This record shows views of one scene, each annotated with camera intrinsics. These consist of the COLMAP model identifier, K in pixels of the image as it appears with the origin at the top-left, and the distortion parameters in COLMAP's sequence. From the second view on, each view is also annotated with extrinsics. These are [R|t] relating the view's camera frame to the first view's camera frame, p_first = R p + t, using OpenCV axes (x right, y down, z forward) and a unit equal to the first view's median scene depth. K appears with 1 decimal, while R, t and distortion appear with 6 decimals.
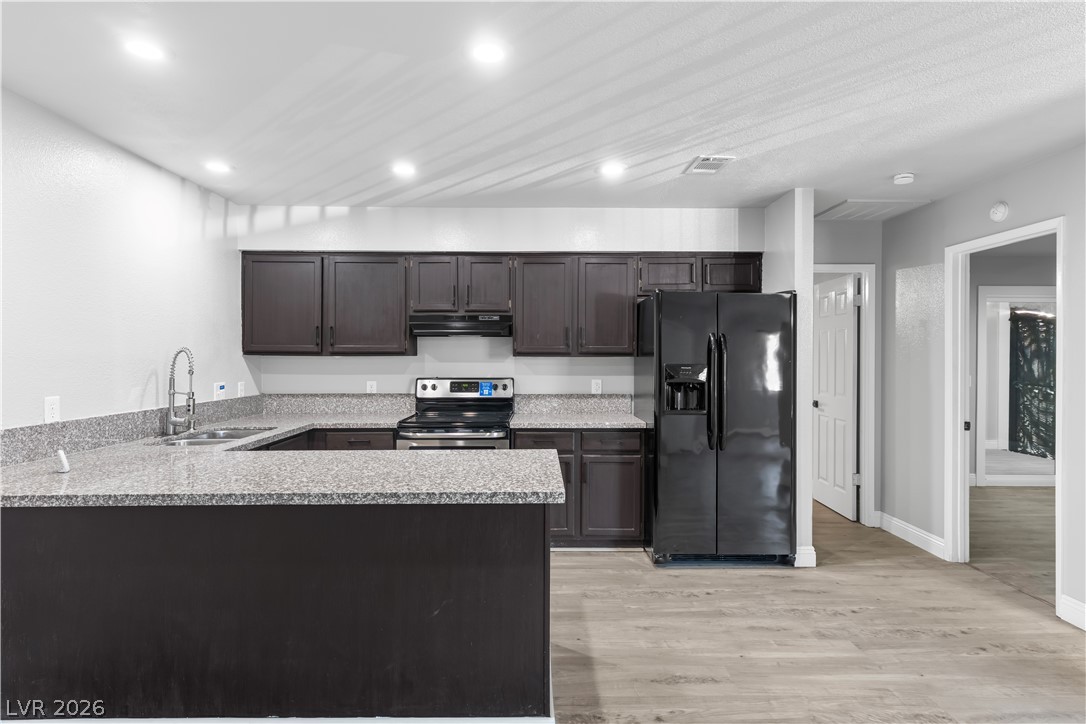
lens RADIAL K [[579.1, 0, 544.9], [0, 579.1, 358.9], [0, 0, 1]] dist [0.009935, -0.000272]
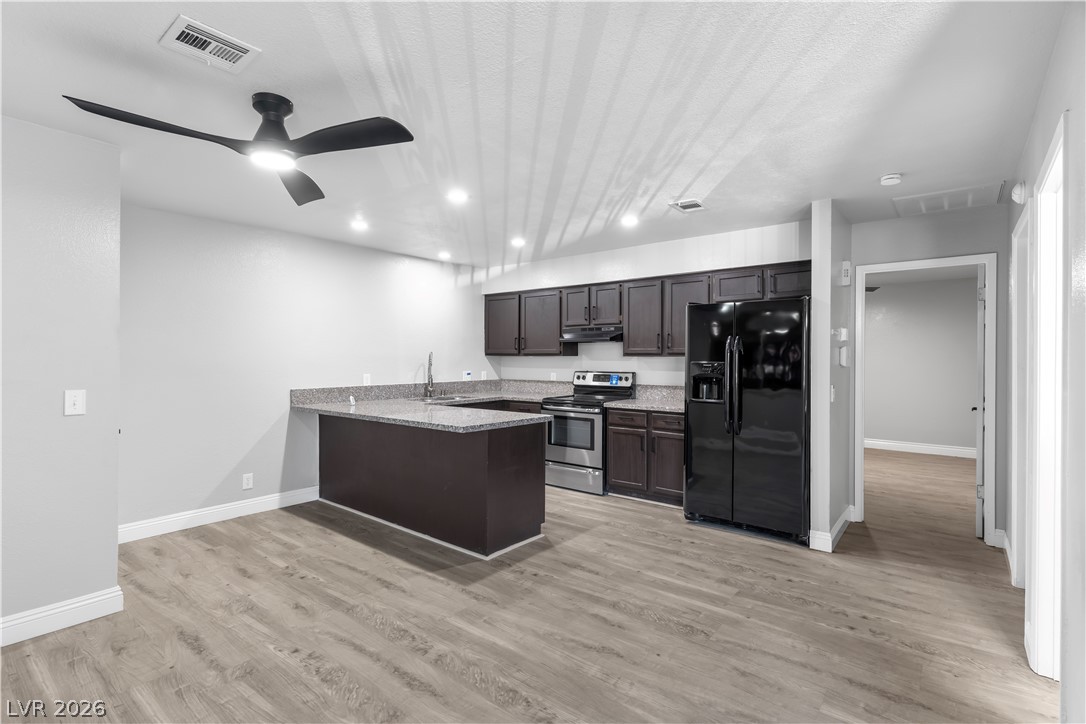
lens RADIAL K [[512.8, 0, 544.9], [0, 512.8, 358.9], [0, 0, 1]] dist [0.002594, 0.000838]
pose [[0.772318, 0.002102, -0.635232, 0.652995], [-0.002959, 0.999996, -0.000290, 0.003133], [0.635229, 0.002104, 0.772321, -0.063807]]
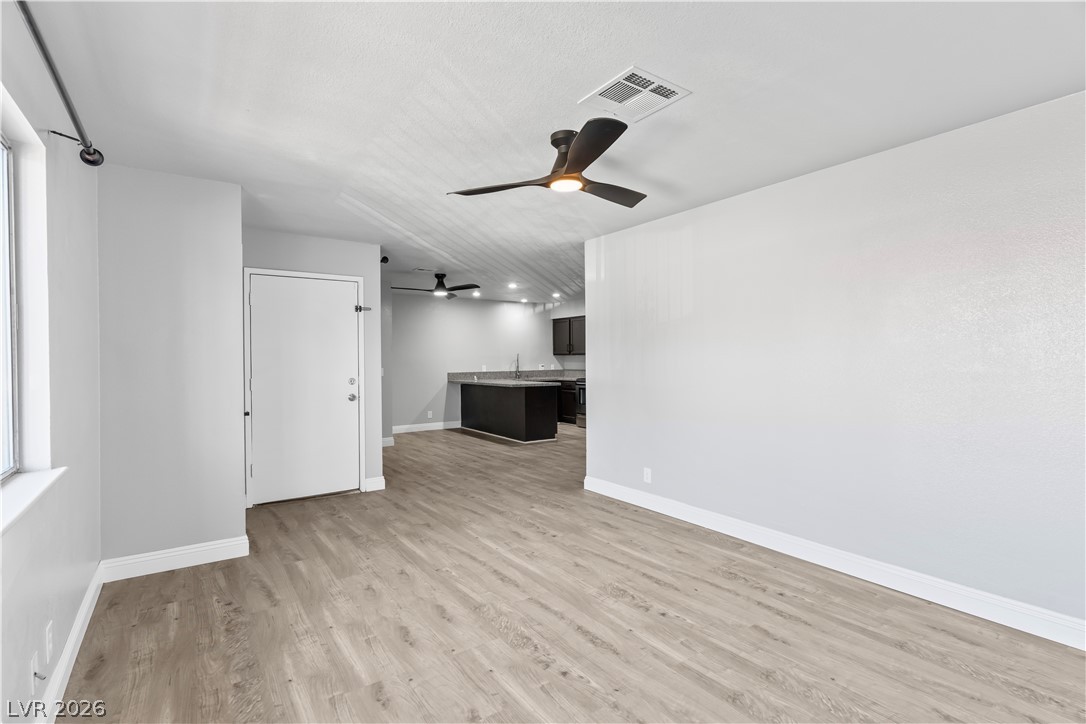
lens RADIAL K [[512.8, 0, 544.9], [0, 512.8, 358.9], [0, 0, 1]] dist [0.002594, 0.000838]
pose [[0.567320, -0.001739, -0.823496, 1.758778], [0.004929, 0.999987, 0.001283, 0.008706], [0.823483, -0.004787, 0.567321, -0.542721]]
